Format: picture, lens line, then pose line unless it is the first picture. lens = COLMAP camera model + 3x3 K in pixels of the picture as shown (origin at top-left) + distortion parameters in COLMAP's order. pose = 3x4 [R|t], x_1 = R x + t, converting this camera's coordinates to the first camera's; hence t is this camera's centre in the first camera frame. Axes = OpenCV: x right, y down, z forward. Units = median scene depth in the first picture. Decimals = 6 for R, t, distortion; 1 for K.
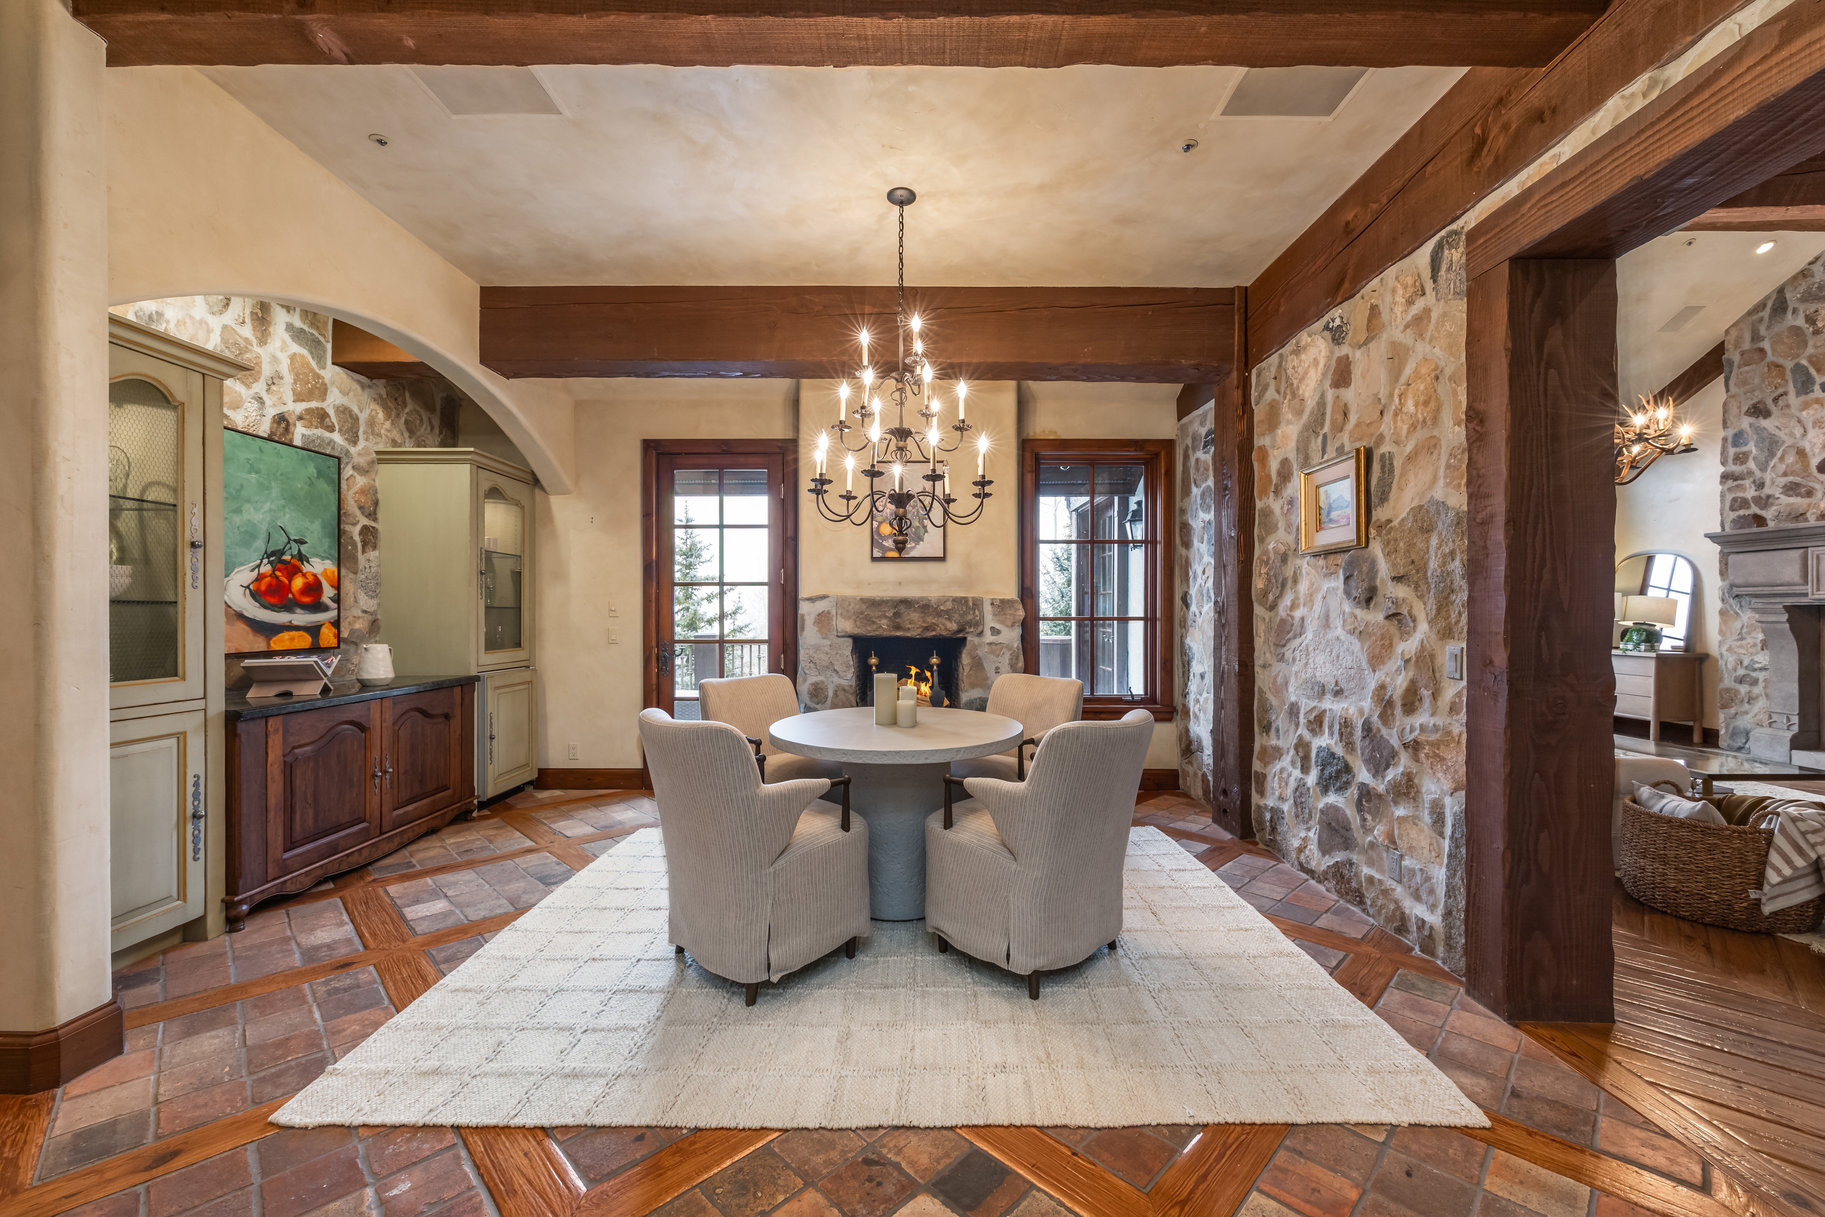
lens RADIAL K [[724.2, 0, 914.5], [0, 724.2, 618.9], [0, 0, 1]] dist [0.001451, 0.000343]
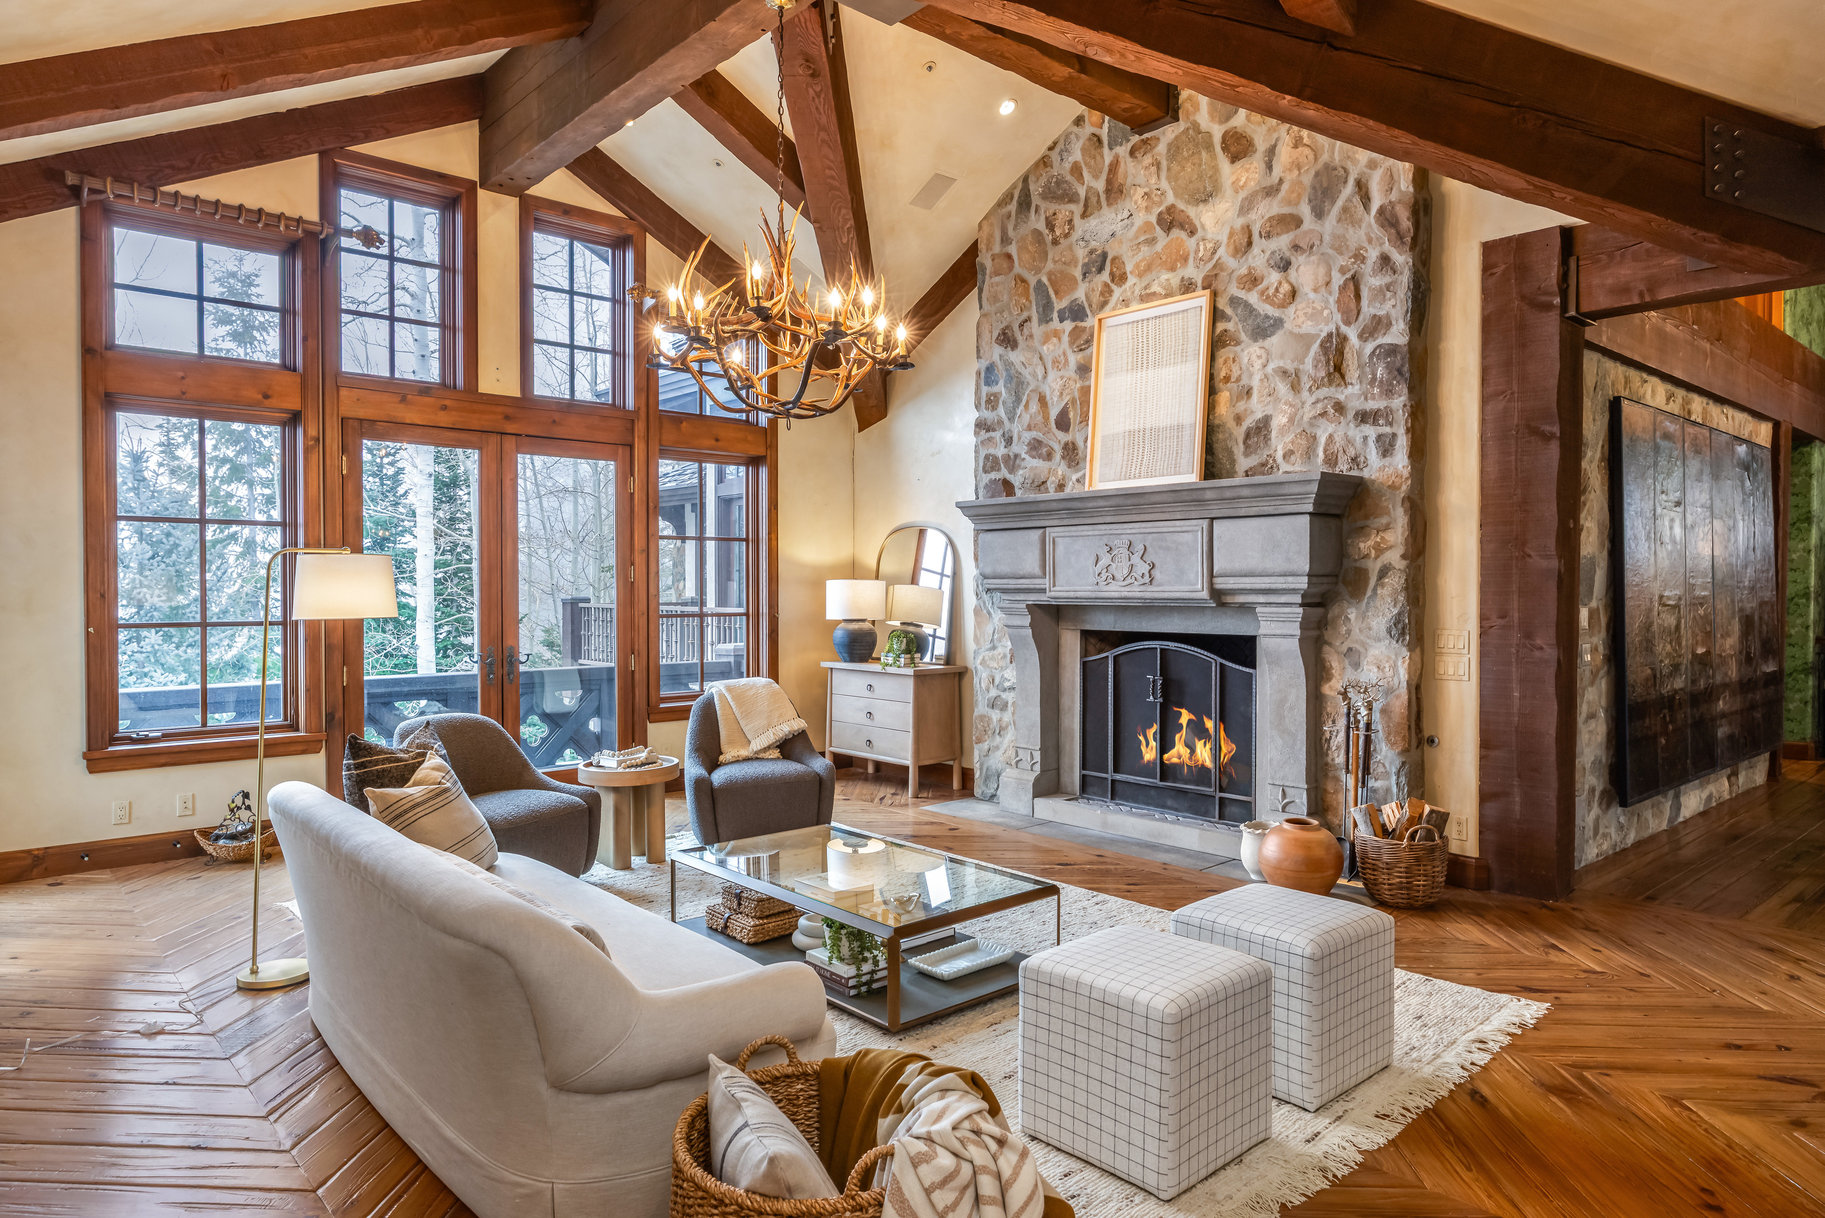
lens RADIAL K [[1128.9, 0, 912.9], [0, 1128.9, 604.4], [0, 0, 1]] dist [-0.000711, 0.000004]
pose [[0.740718, -0.004642, 0.671800, 0.319112], [0.000670, 0.999981, 0.006170, -0.024102], [-0.671815, -0.004120, 0.740707, 0.213582]]
